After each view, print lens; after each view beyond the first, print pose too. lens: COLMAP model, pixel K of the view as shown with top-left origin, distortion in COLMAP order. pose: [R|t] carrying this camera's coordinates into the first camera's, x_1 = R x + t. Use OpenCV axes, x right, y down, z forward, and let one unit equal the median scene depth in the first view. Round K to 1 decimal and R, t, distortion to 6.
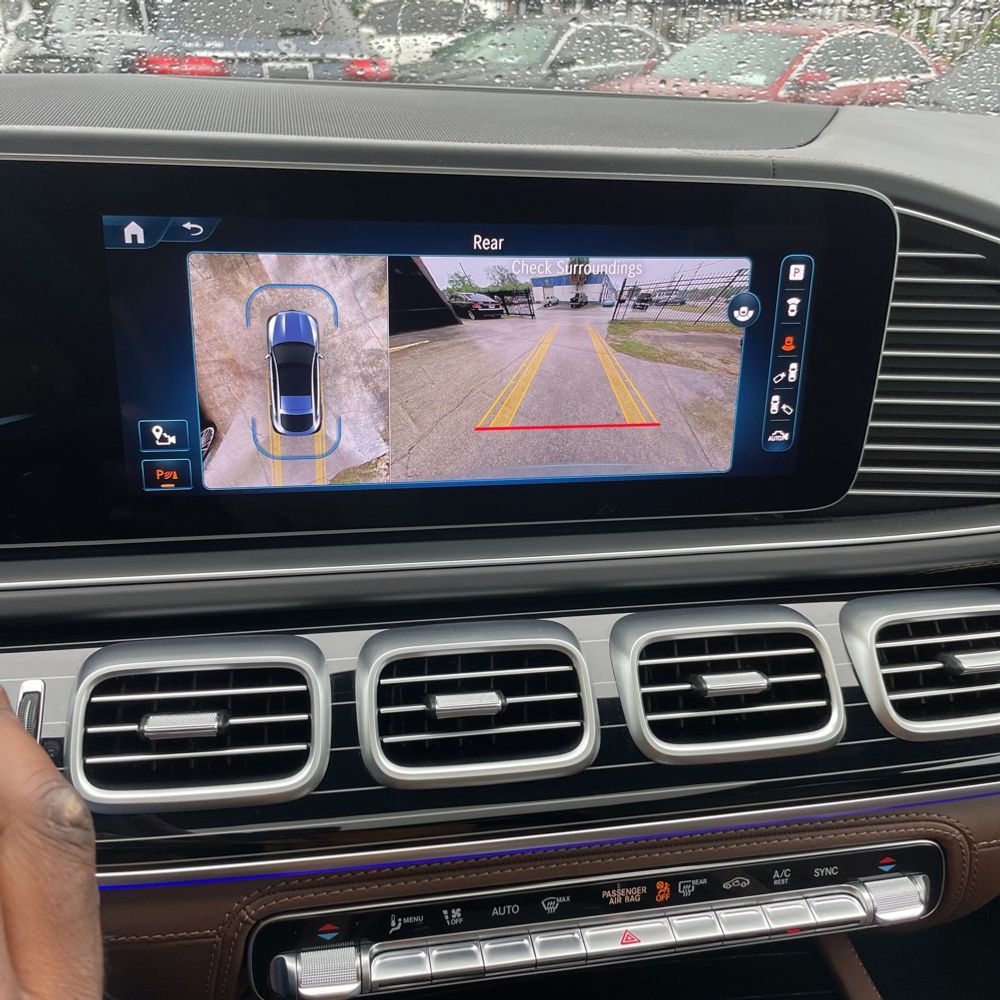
lens RADIAL K [[1014.6, 0, 512.0], [0, 1014.6, 501.6], [0, 0, 1]] dist [0.101206, -0.141386]
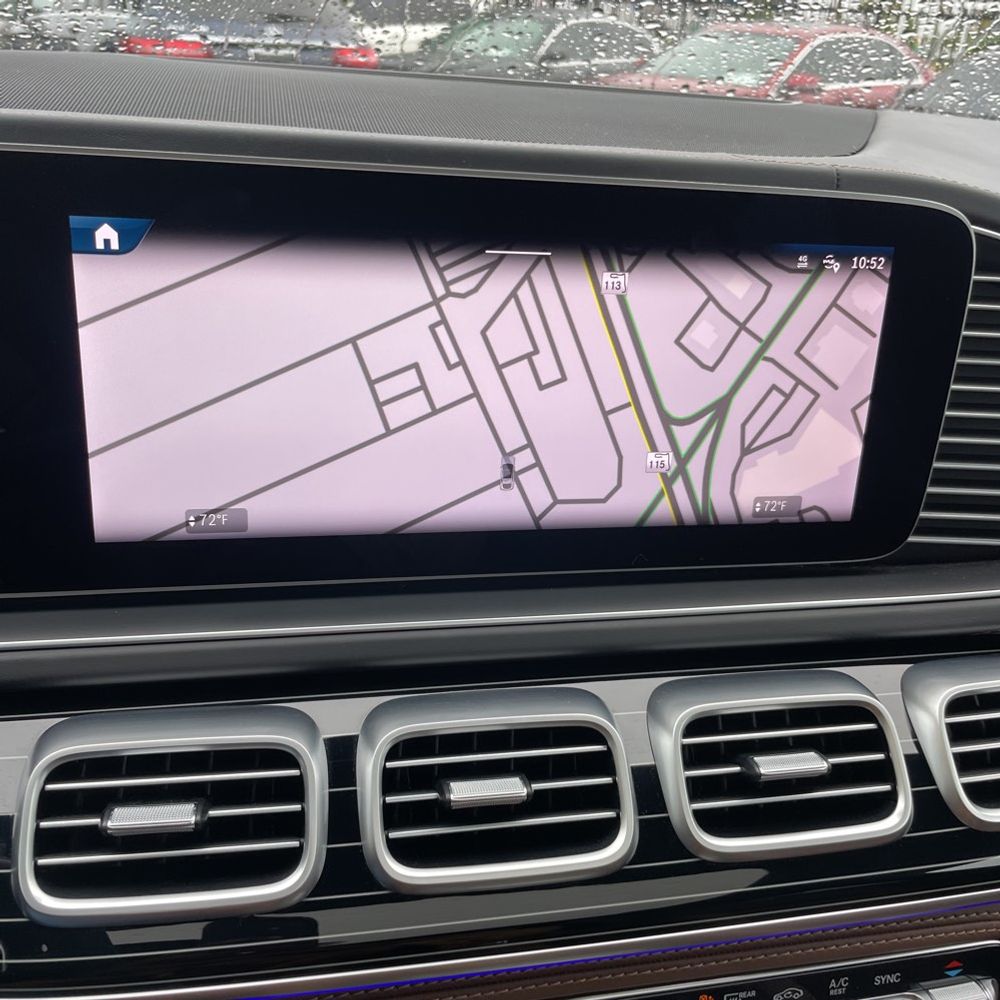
lens RADIAL K [[1009.6, 0, 516.7], [0, 1009.6, 495.8], [0, 0, 1]] dist [0.088701, -0.119379]
pose [[0.999491, 0.017740, 0.026528, -0.042070], [-0.017807, 0.999839, 0.002300, -0.049505], [-0.026483, -0.002772, 0.999645, 0.129385]]
